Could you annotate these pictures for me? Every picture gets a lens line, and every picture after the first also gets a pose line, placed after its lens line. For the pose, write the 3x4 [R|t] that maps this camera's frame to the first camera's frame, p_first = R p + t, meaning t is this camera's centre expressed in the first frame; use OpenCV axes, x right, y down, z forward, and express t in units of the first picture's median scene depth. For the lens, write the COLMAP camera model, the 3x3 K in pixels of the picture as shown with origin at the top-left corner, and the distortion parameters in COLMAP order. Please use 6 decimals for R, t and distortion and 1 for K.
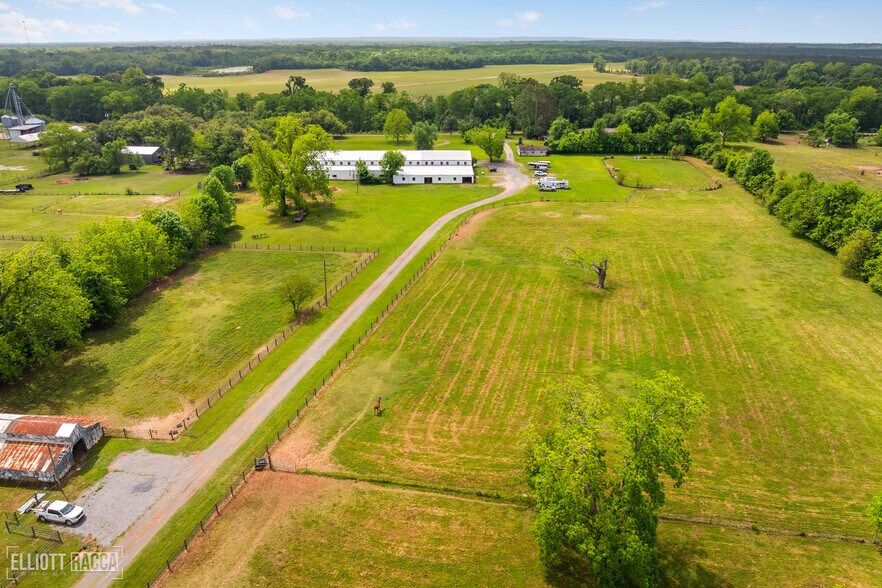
lens RADIAL K [[633.6, 0, 437.1], [0, 633.6, 293.6], [0, 0, 1]] dist [-0.042085, -0.000741]
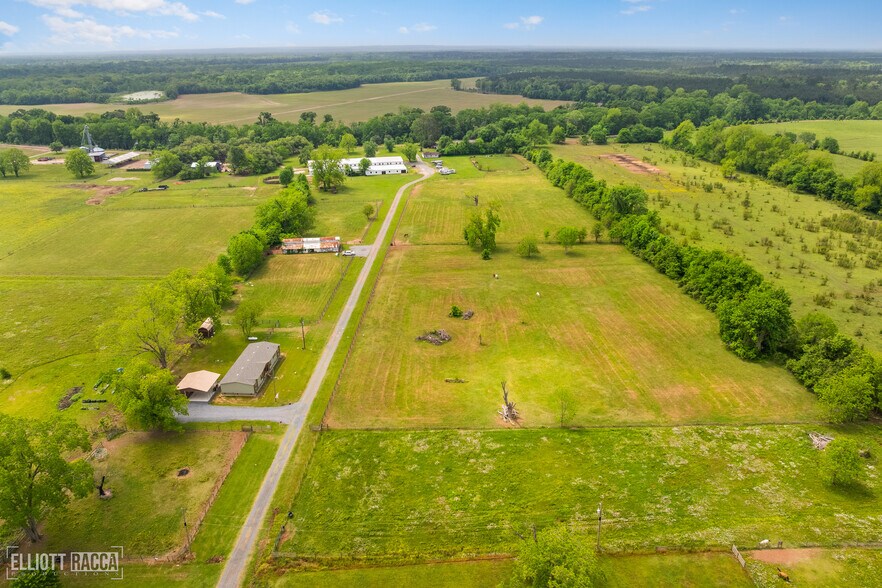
lens RADIAL K [[618.7, 0, 438.8], [0, 618.7, 291.7], [0, 0, 1]] dist [-0.037399, -0.003172]
pose [[0.975868, -0.087046, 0.200260, -0.241265], [0.088165, 0.996100, 0.003343, 0.177841], [-0.199770, 0.014394, 0.979737, -0.814037]]
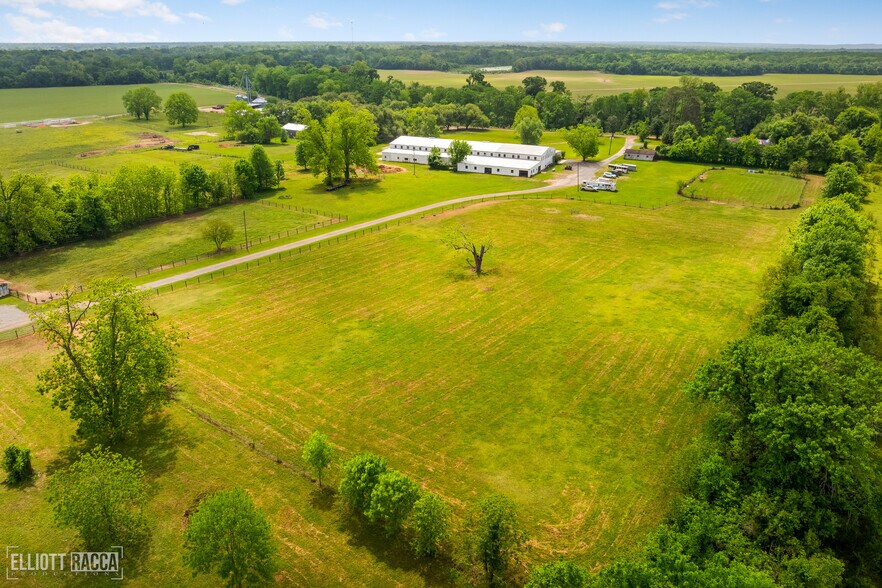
lens RADIAL K [[625.9, 0, 441.0], [0, 625.9, 294.0], [0, 0, 1]] dist [-0.043615, 0.003161]
pose [[0.899509, 0.167552, -0.403497, 0.345765], [-0.167262, 0.985246, 0.036248, -0.000681], [0.403617, 0.034884, 0.914263, 0.020734]]
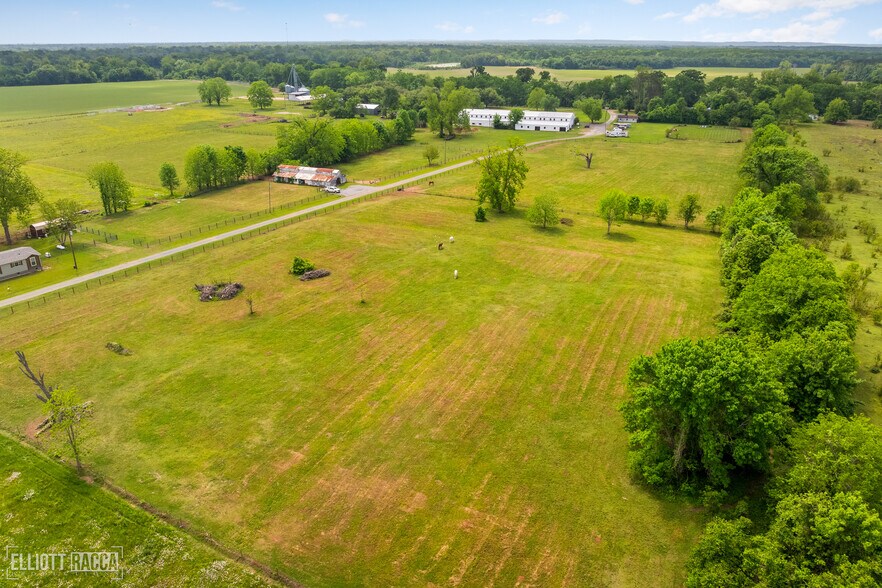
lens RADIAL K [[625.9, 0, 441.0], [0, 625.9, 294.0], [0, 0, 1]] dist [-0.043615, 0.003161]
pose [[0.950758, 0.117820, -0.286667, 0.231055], [-0.117216, 0.992918, 0.019333, 0.208076], [0.286915, 0.015221, 0.957835, -0.492867]]
